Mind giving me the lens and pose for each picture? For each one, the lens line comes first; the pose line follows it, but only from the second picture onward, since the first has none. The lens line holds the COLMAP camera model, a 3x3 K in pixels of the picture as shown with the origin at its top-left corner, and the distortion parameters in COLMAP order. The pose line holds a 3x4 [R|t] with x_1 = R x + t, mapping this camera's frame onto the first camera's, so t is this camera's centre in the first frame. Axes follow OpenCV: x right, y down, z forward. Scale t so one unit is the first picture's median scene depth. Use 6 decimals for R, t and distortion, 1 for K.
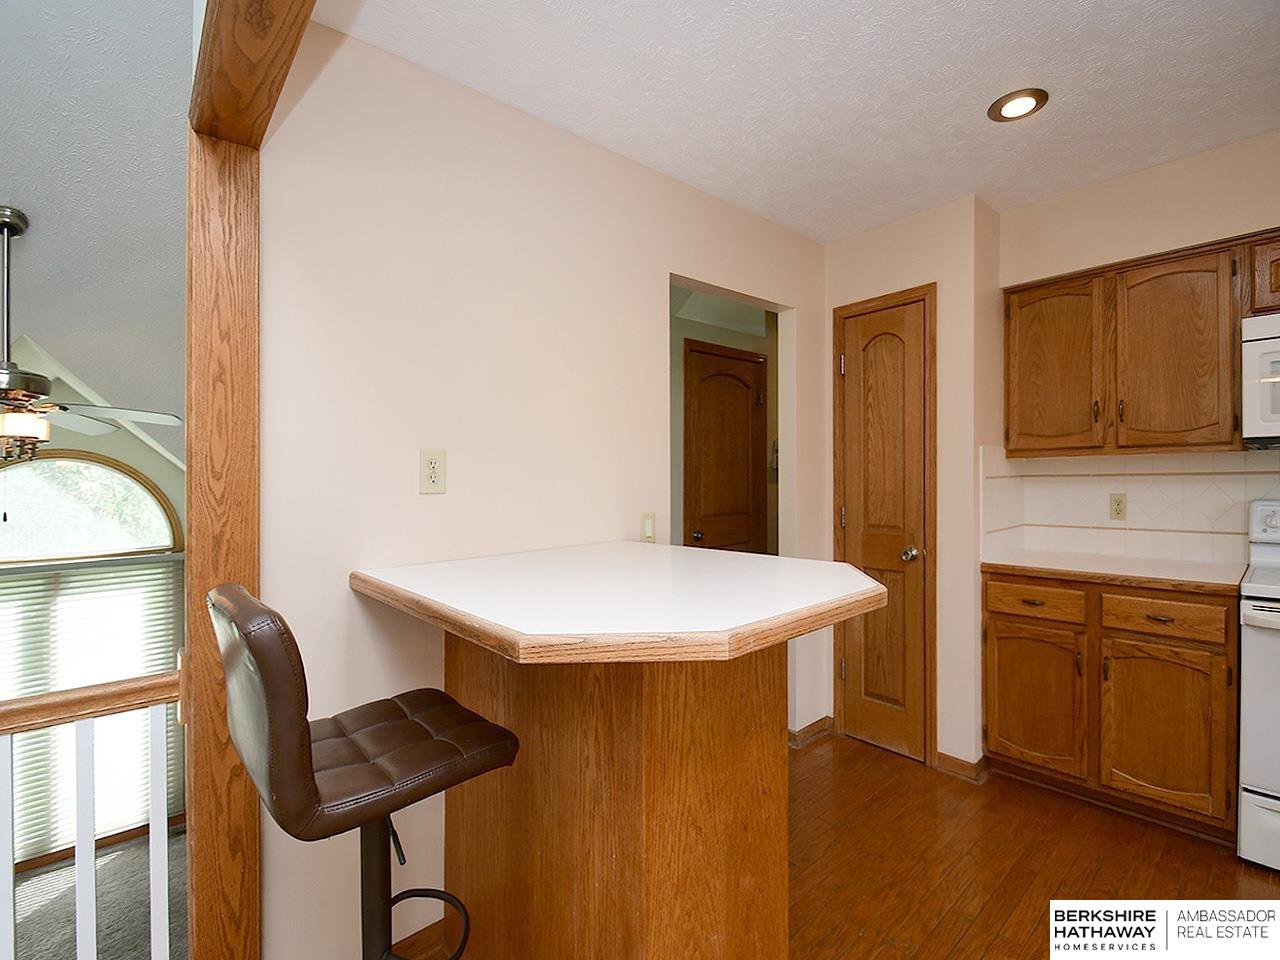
lens RADIAL K [[600.8, 0, 694.3], [0, 600.8, 493.5], [0, 0, 1]] dist [-0.021344, -0.001106]
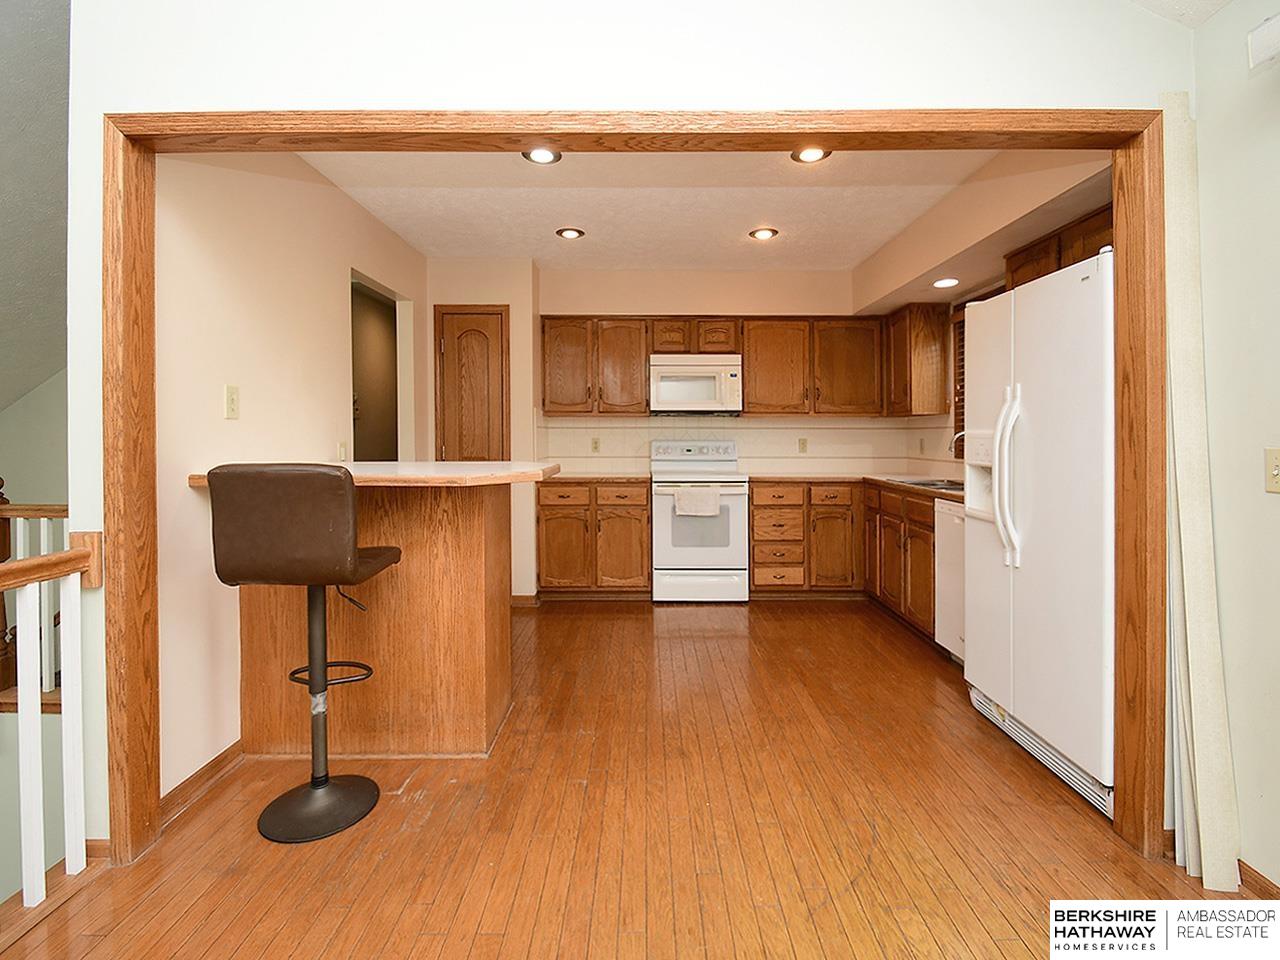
lens RADIAL K [[612.9, 0, 641.6], [0, 612.9, 446.3], [0, 0, 1]] dist [-0.017755, -0.000478]
pose [[0.699445, 0.011600, 0.714592, -0.621671], [0.004302, 0.999782, -0.020439, 0.075474], [-0.714673, 0.017370, 0.699243, -0.485317]]
